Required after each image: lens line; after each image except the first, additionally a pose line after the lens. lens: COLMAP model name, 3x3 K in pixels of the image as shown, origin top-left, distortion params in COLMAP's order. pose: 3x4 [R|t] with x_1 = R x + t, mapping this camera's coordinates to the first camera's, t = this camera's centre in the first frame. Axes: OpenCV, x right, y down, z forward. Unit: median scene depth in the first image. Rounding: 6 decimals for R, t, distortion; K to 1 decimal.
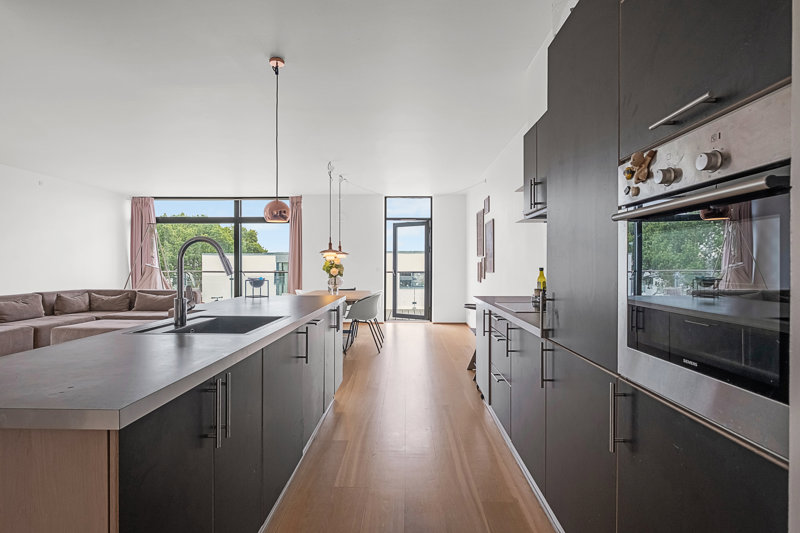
lens RADIAL K [[413.5, 0, 399.9], [0, 413.5, 267.0], [0, 0, 1]] dist [0.000045, 0.000000]
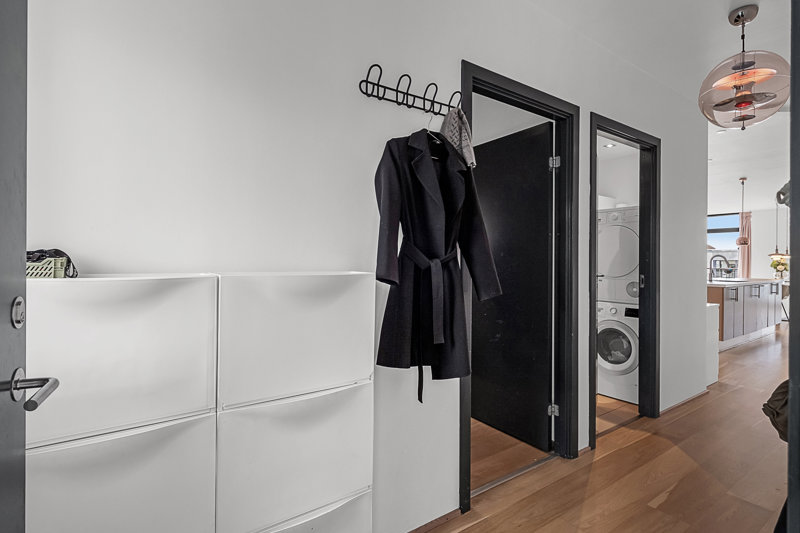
lens RADIAL K [[399.0, 0, 400.1], [0, 399.0, 264.7], [0, 0, 1]] dist [-0.002223, 0.000436]
pose [[0.587430, 0.007193, -0.809243, 0.199069], [-0.004939, 0.999974, 0.005303, -0.001396], [0.809260, 0.000882, 0.587450, -0.961743]]
